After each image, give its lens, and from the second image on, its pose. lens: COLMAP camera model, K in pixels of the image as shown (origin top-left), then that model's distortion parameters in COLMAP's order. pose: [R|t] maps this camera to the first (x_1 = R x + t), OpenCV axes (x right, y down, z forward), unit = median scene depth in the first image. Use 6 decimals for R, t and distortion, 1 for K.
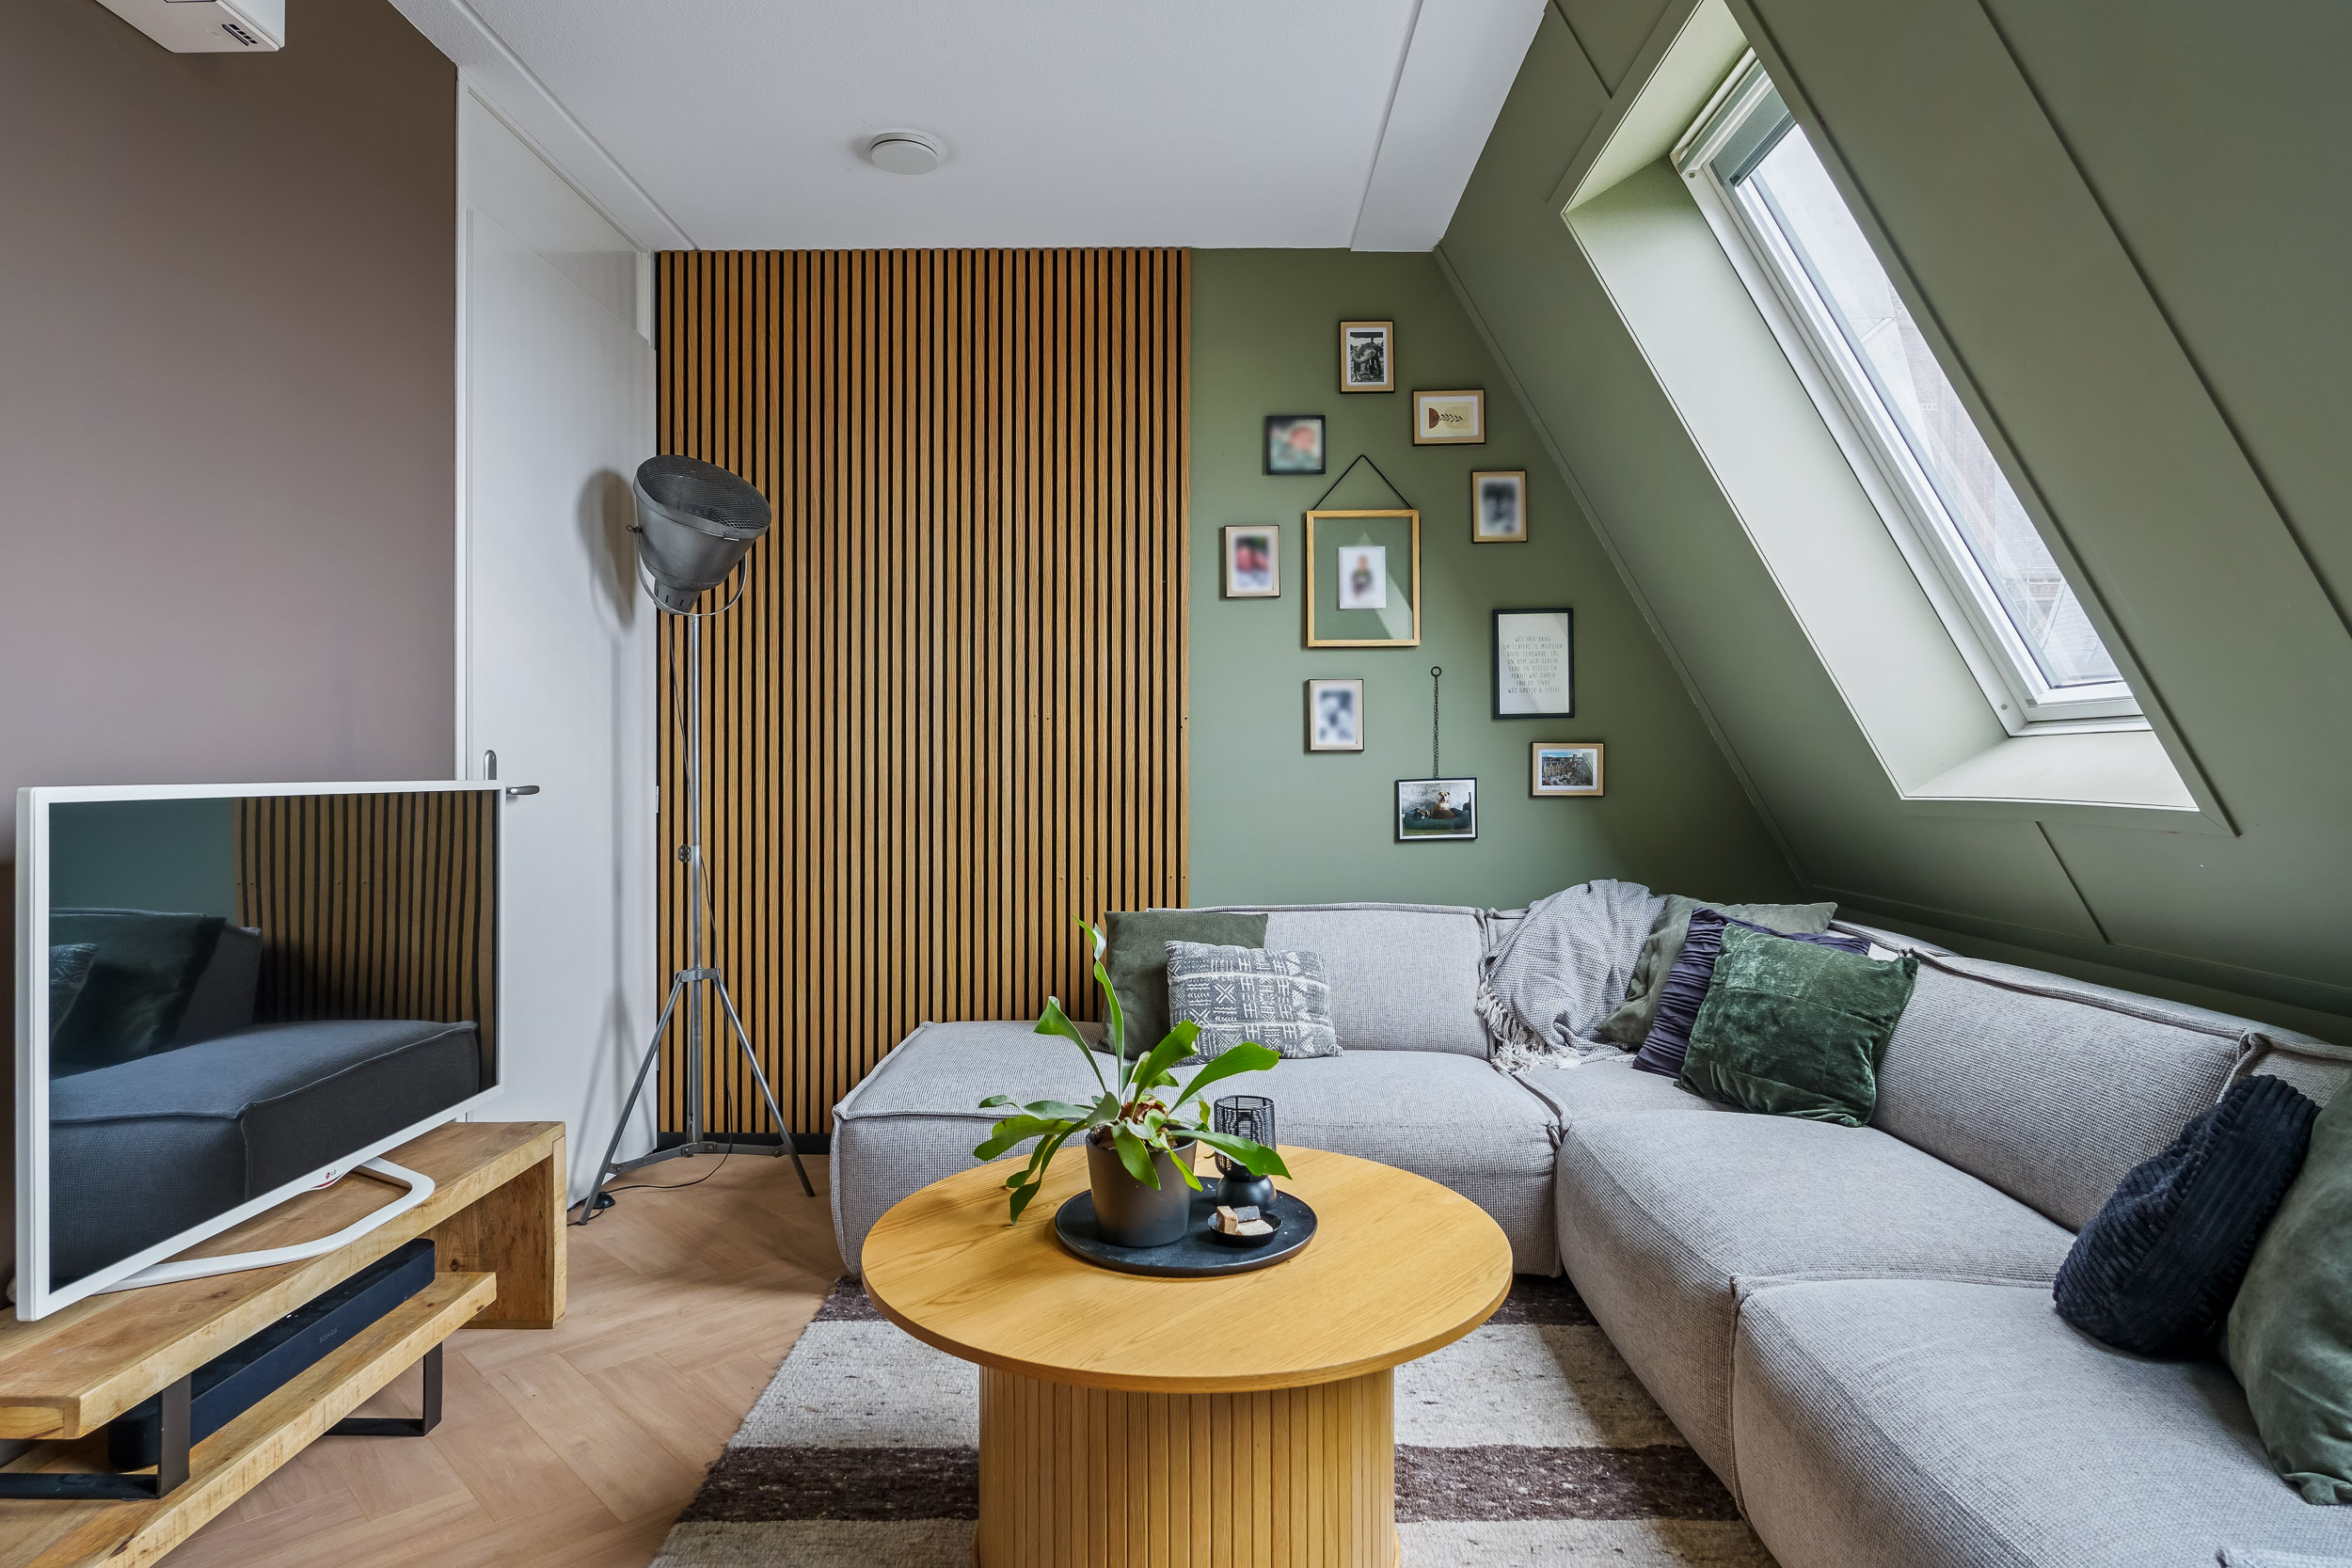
lens RADIAL K [[1306.9, 0, 1172.5], [0, 1306.9, 780.4], [0, 0, 1]] dist [-0.008841, 0.000130]
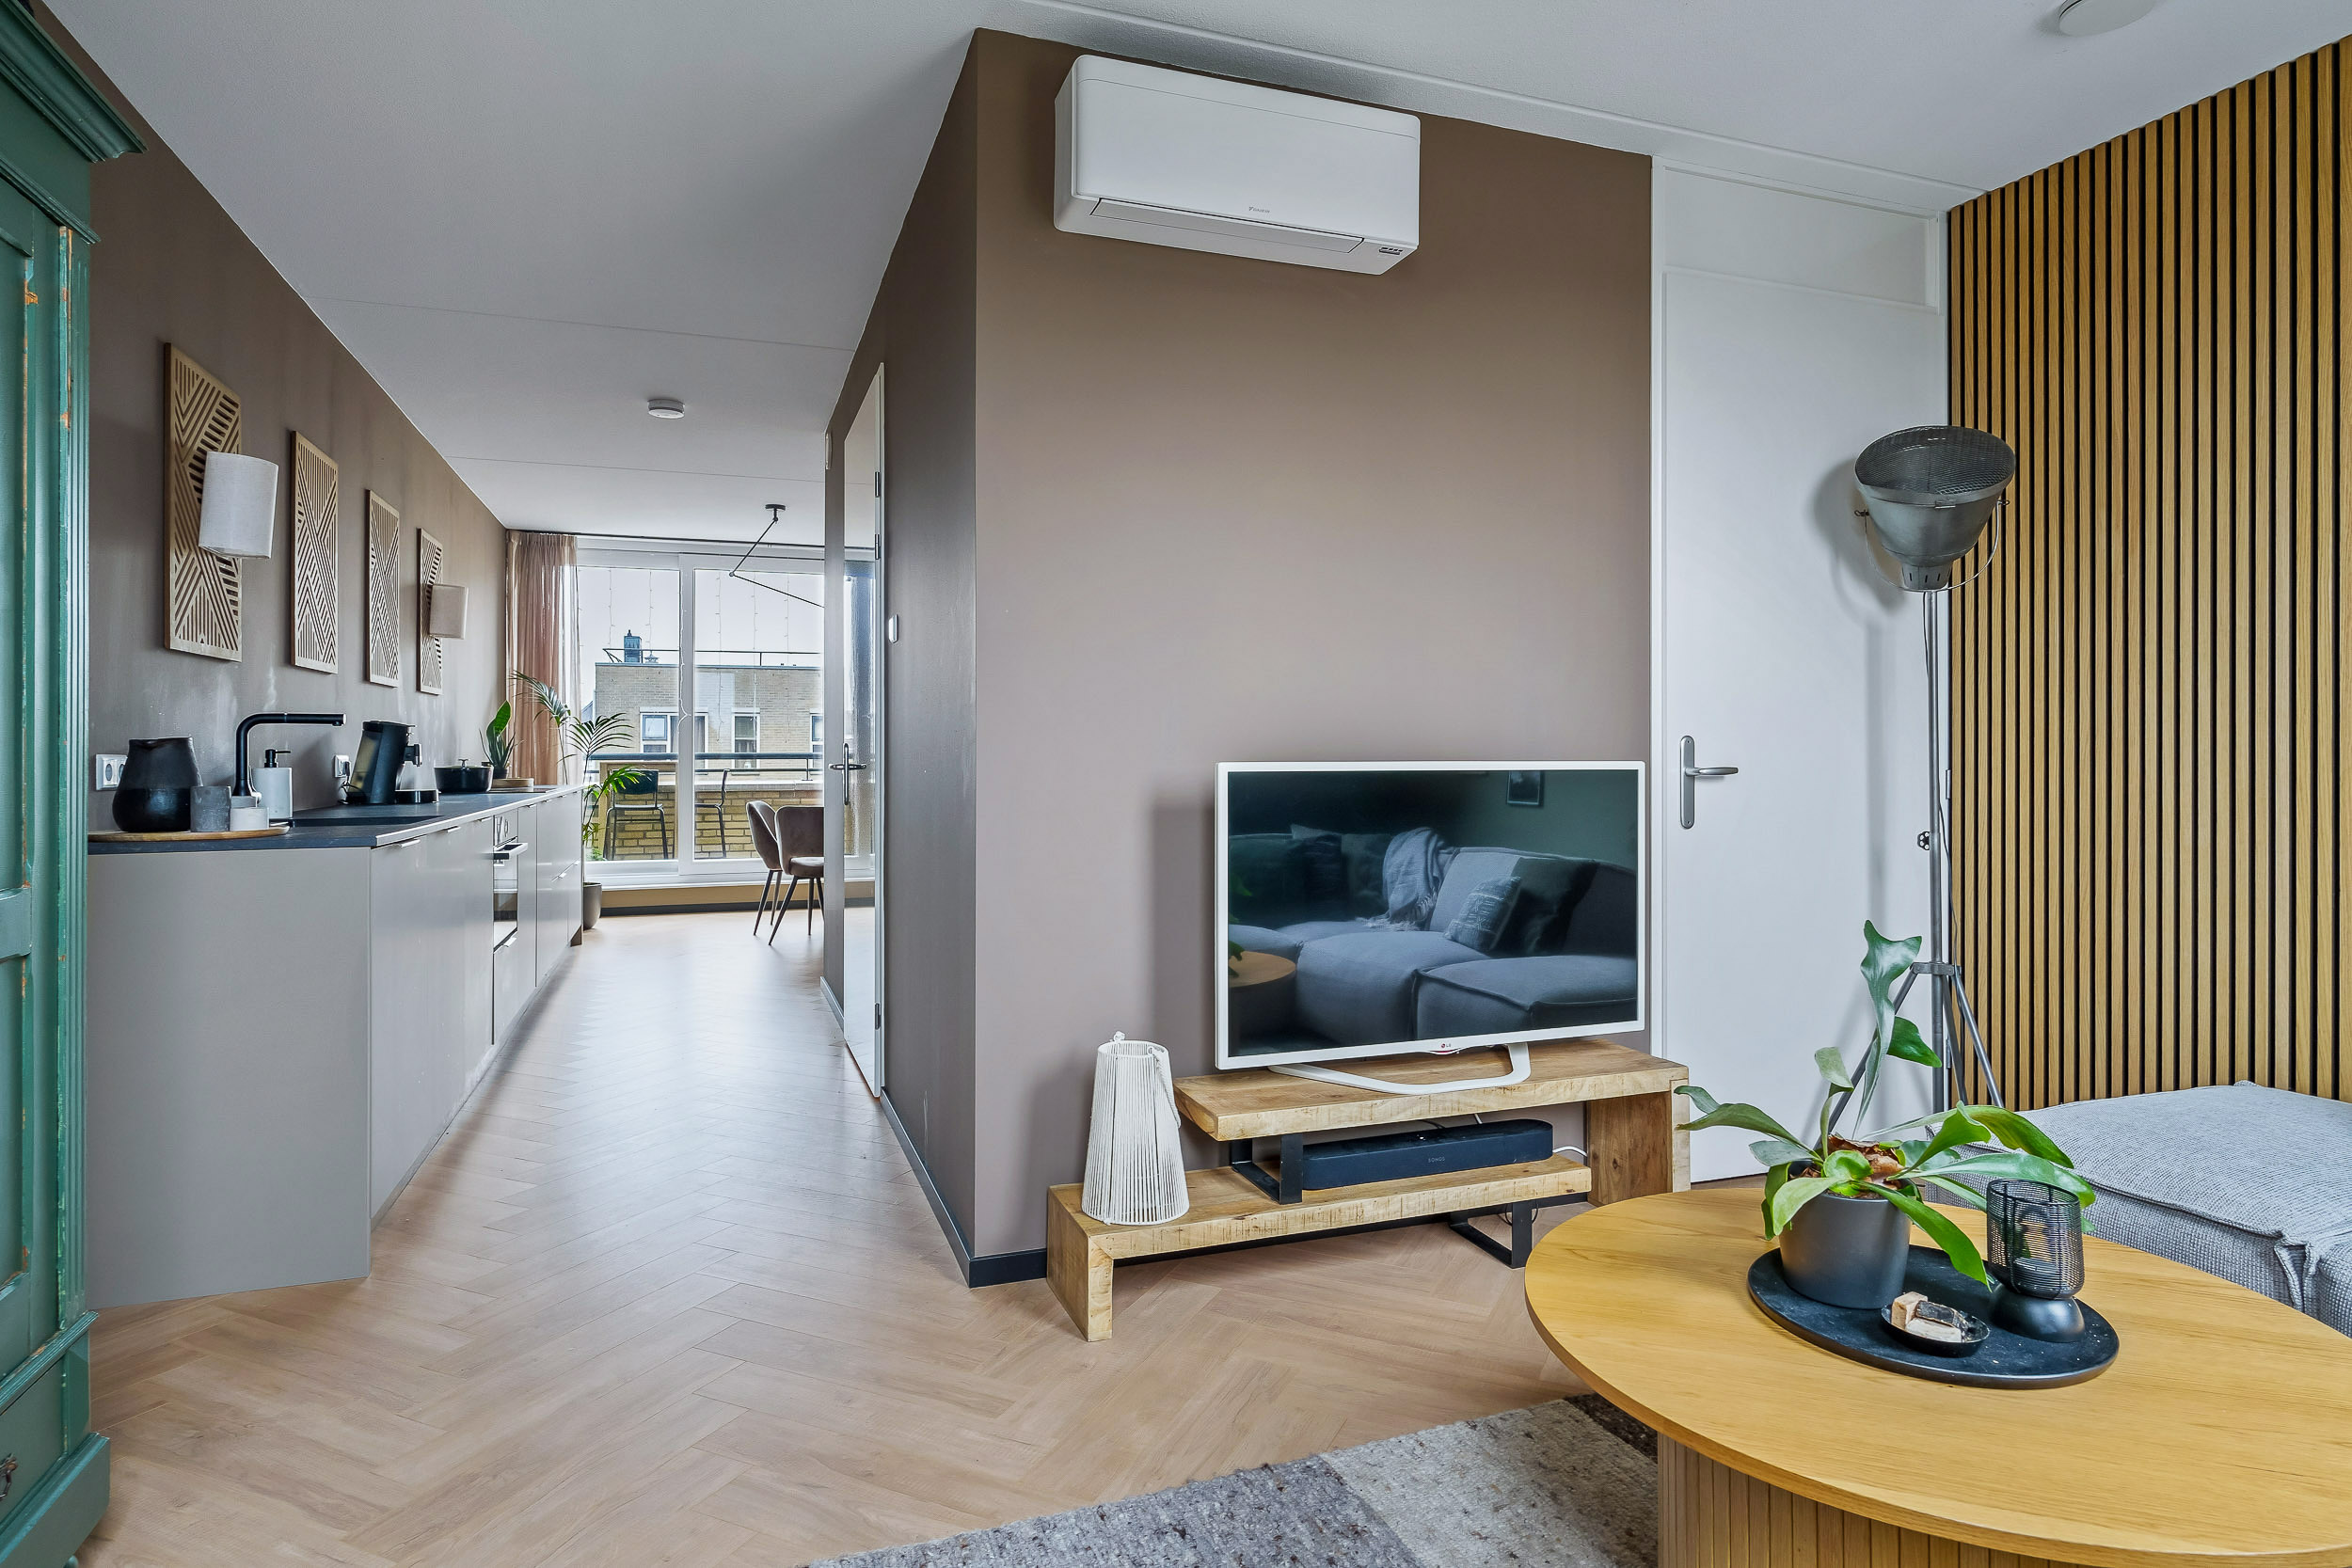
lens RADIAL K [[1306.9, 0, 1153.9], [0, 1306.9, 753.3], [0, 0, 1]] dist [-0.008841, 0.000130]
pose [[0.346460, 0.010179, -0.938009, 0.503032], [-0.010298, 0.999922, 0.007047, -0.012996], [0.938008, 0.007218, 0.346538, 0.209150]]
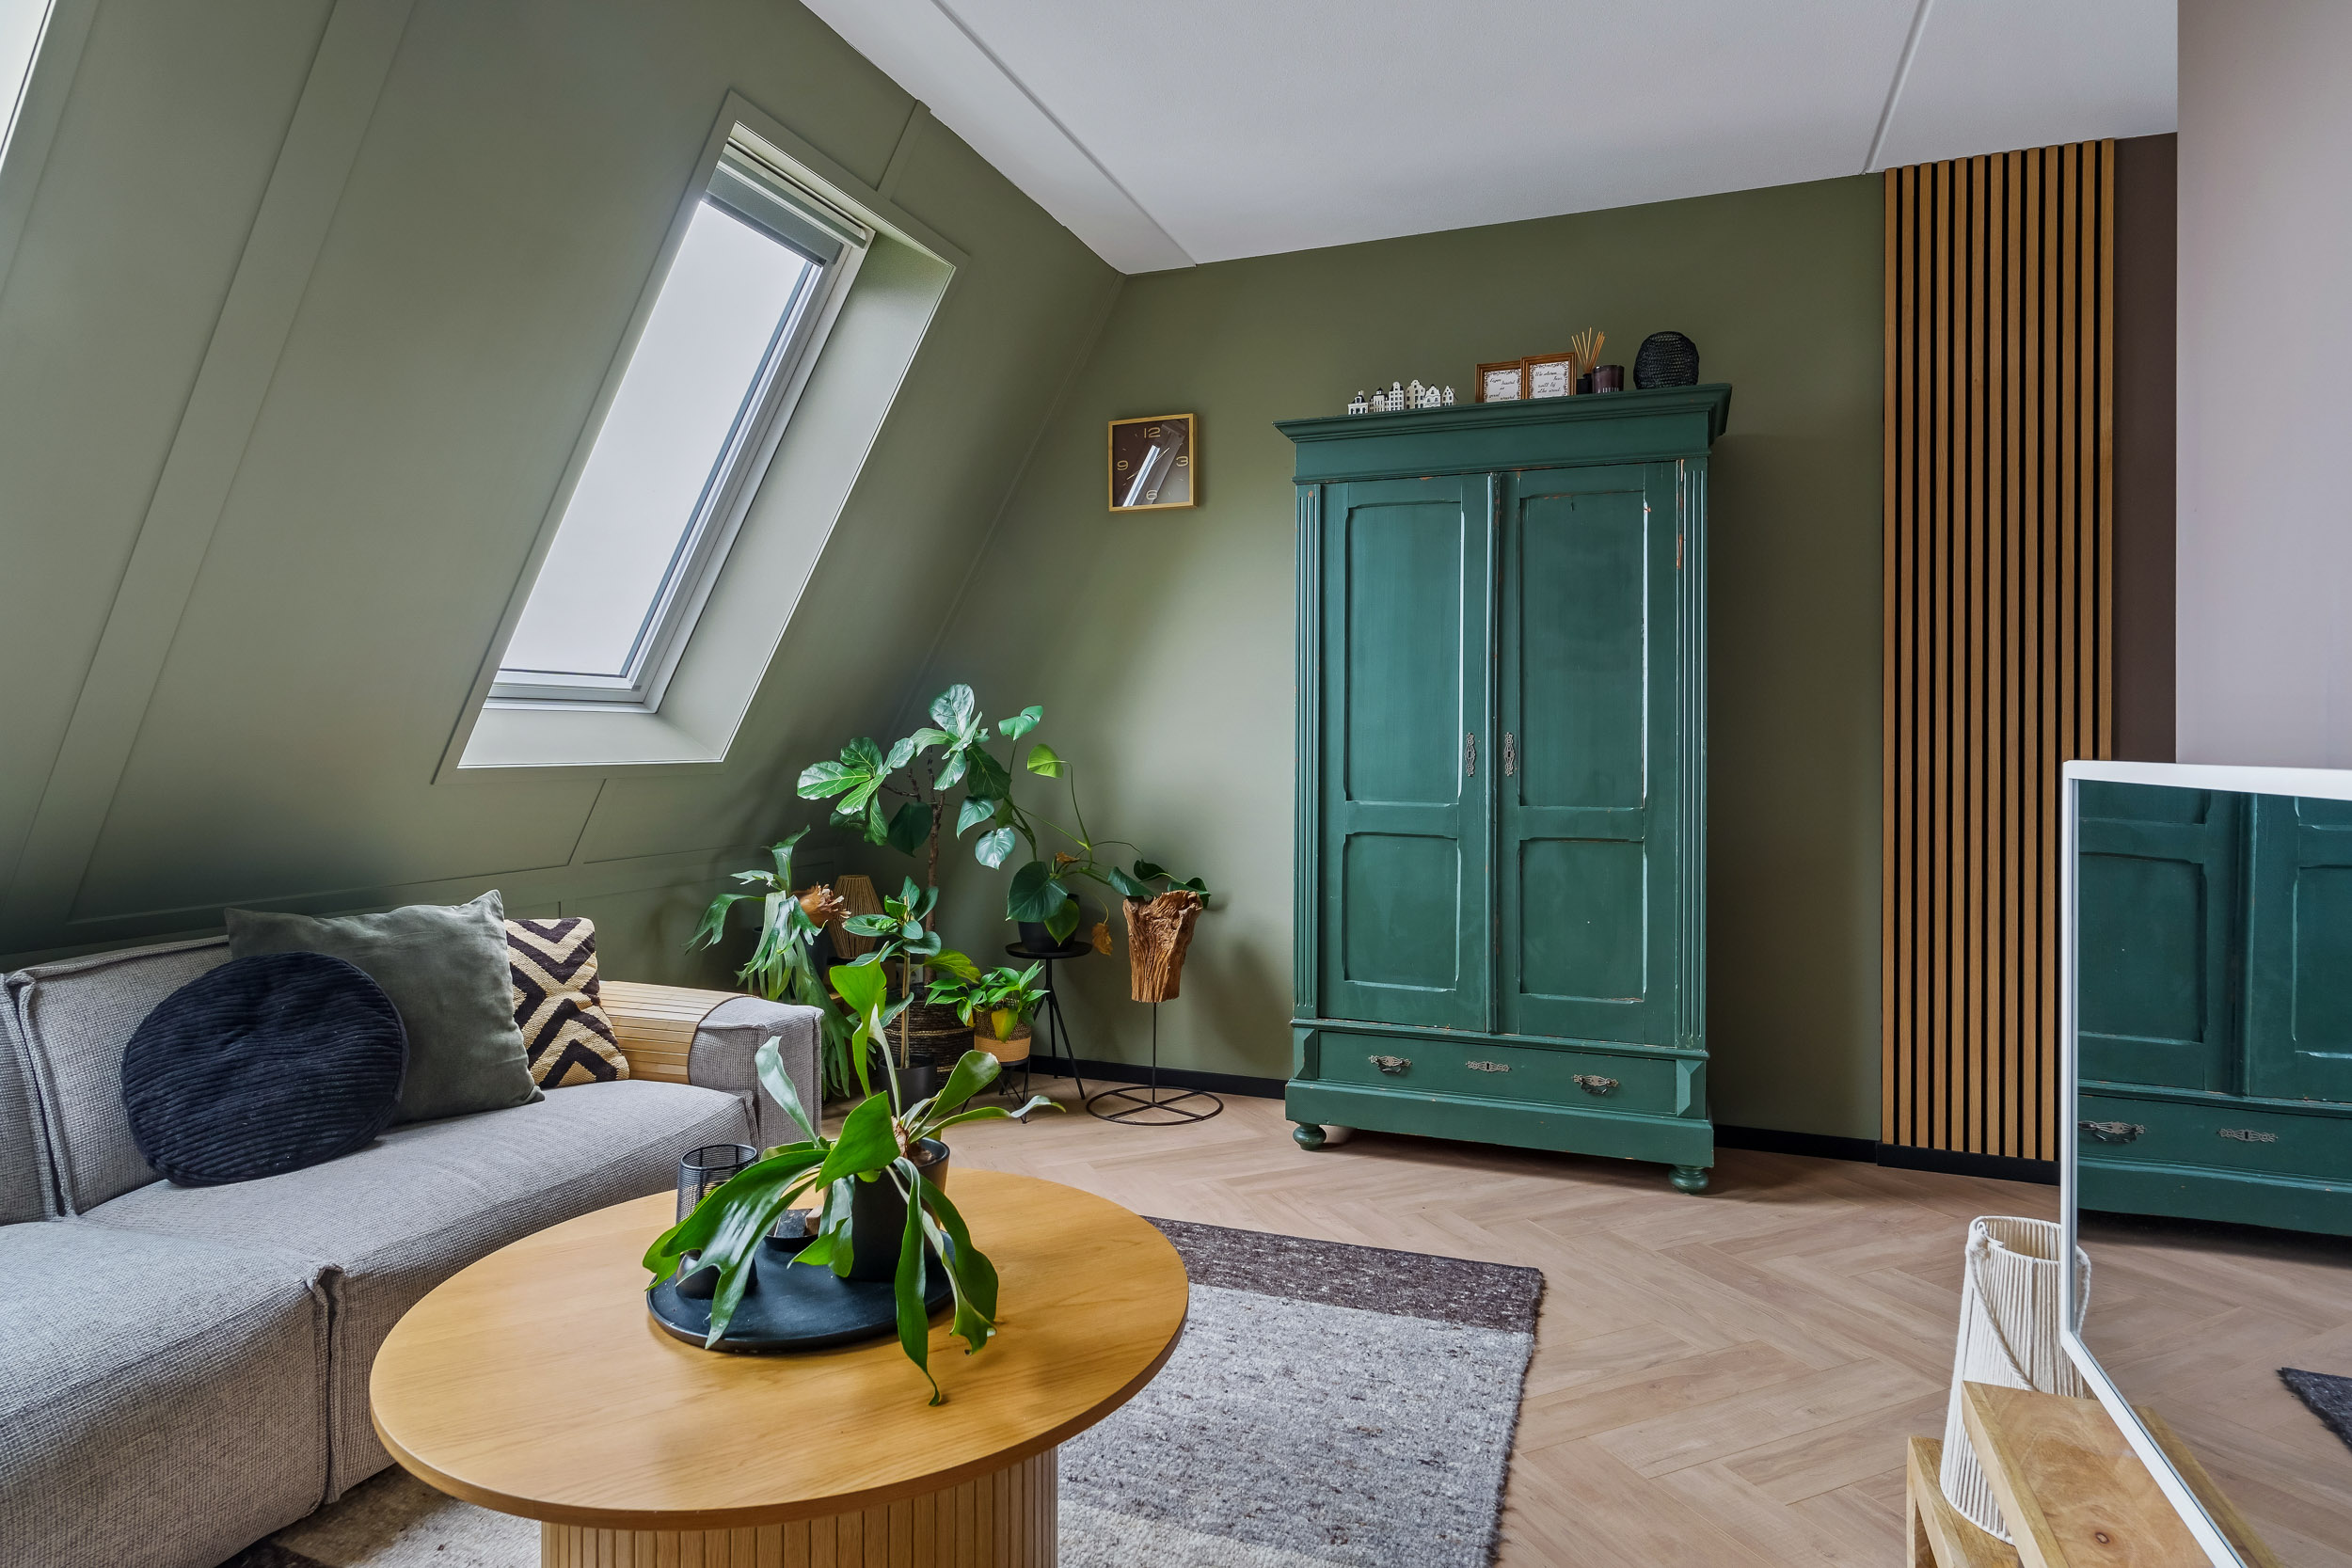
lens RADIAL K [[1306.9, 0, 1180.6], [0, 1306.9, 763.5], [0, 0, 1]] dist [-0.008841, 0.000130]
pose [[-0.941420, 0.004606, 0.337205, -0.405426], [0.013809, 0.999595, 0.024897, -0.015929], [-0.336953, 0.028095, -0.941102, 1.398145]]
